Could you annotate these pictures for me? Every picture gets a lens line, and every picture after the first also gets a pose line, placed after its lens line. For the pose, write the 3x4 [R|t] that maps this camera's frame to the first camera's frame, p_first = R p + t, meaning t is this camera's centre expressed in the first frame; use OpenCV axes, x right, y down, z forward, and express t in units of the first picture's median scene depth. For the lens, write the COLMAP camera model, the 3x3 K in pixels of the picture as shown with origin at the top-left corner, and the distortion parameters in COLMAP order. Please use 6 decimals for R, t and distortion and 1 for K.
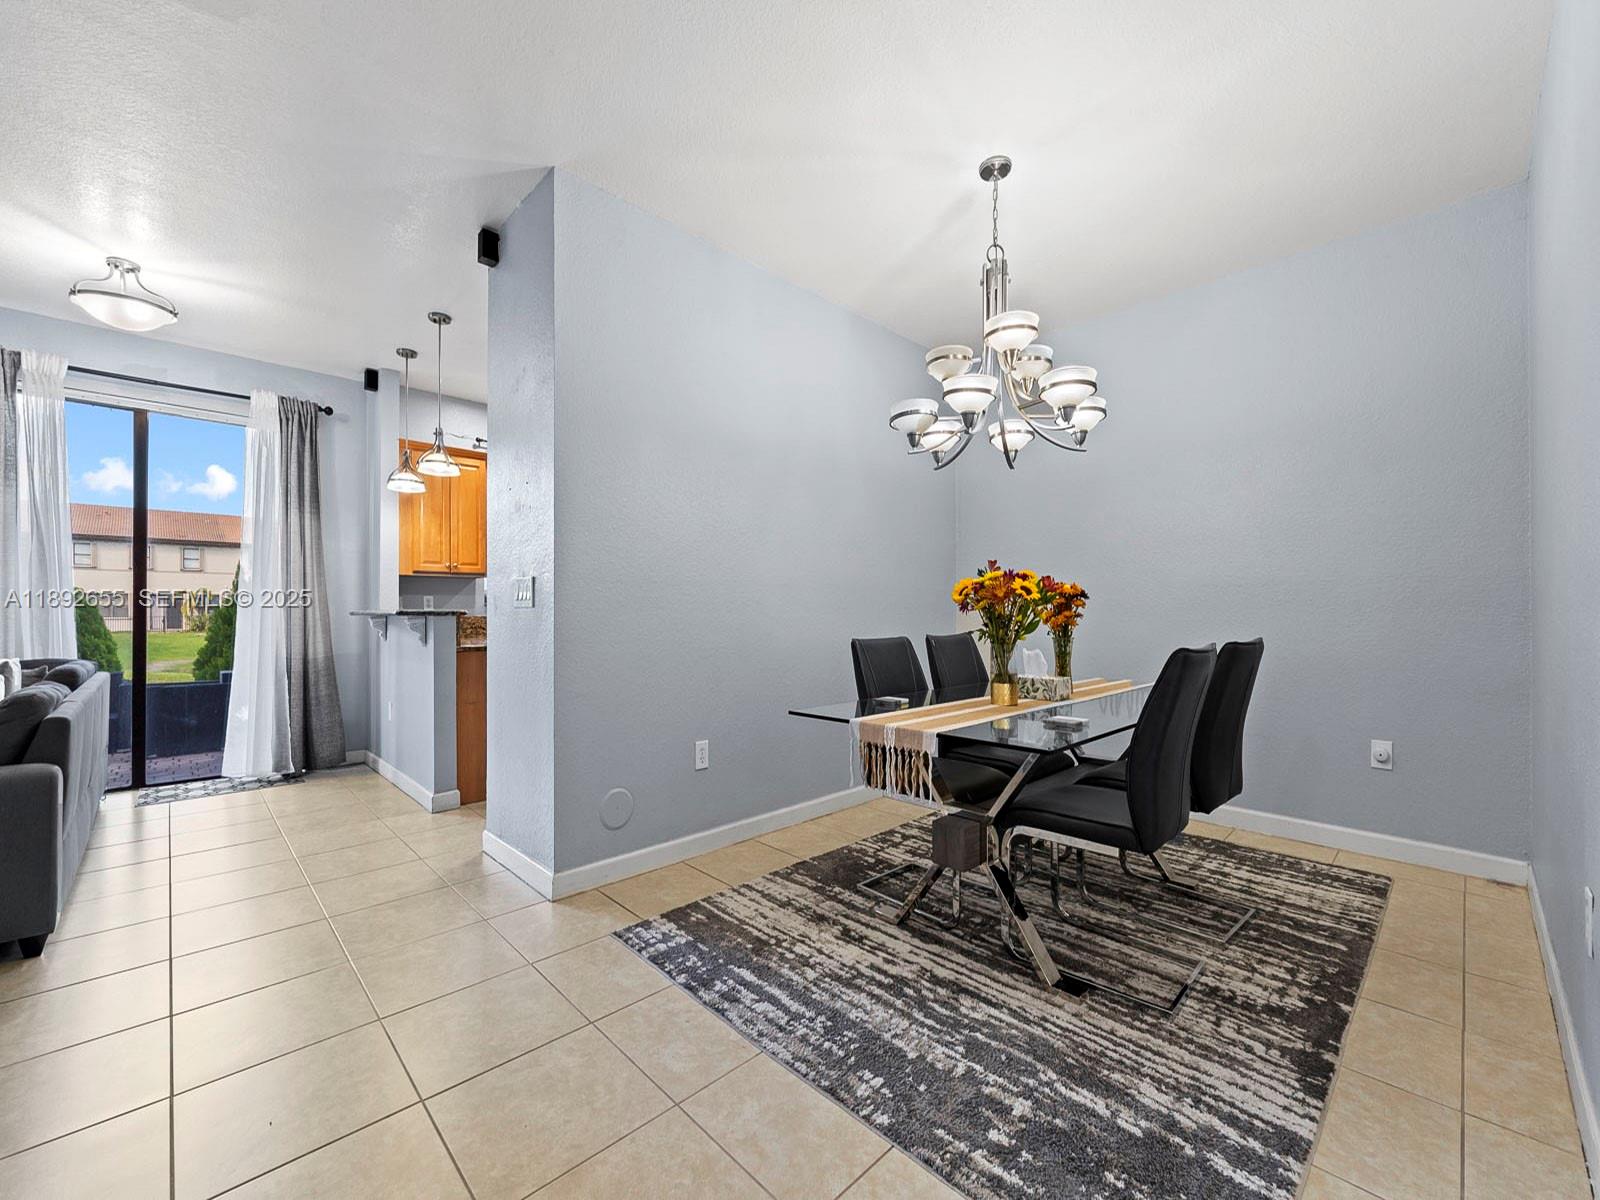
lens RADIAL K [[649.4, 0, 795.2], [0, 649.4, 609.5], [0, 0, 1]] dist [-0.000819, -0.000143]
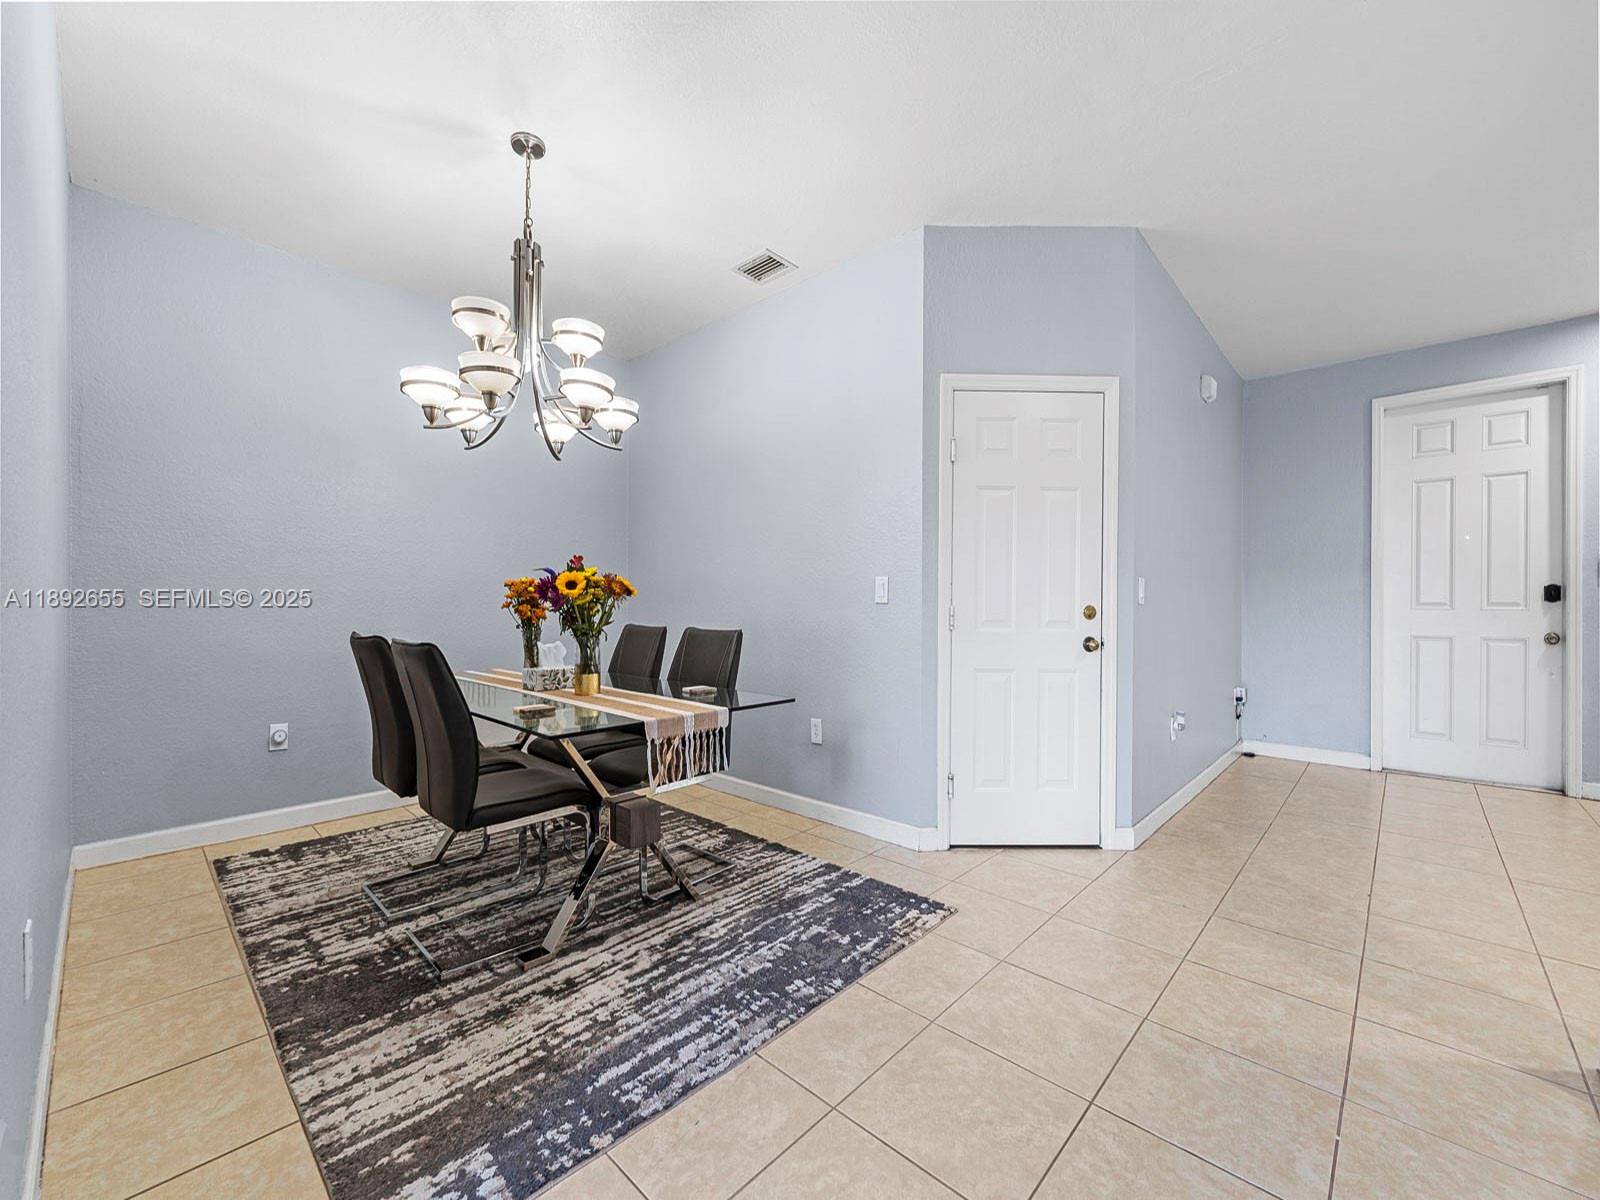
lens RADIAL K [[649.4, 0, 795.2], [0, 649.4, 609.5], [0, 0, 1]] dist [-0.000819, -0.000143]
pose [[-0.045841, -0.006731, 0.998926, -0.883857], [-0.006188, 0.999960, 0.006454, 0.000376], [-0.998930, -0.005886, -0.045881, 0.846026]]
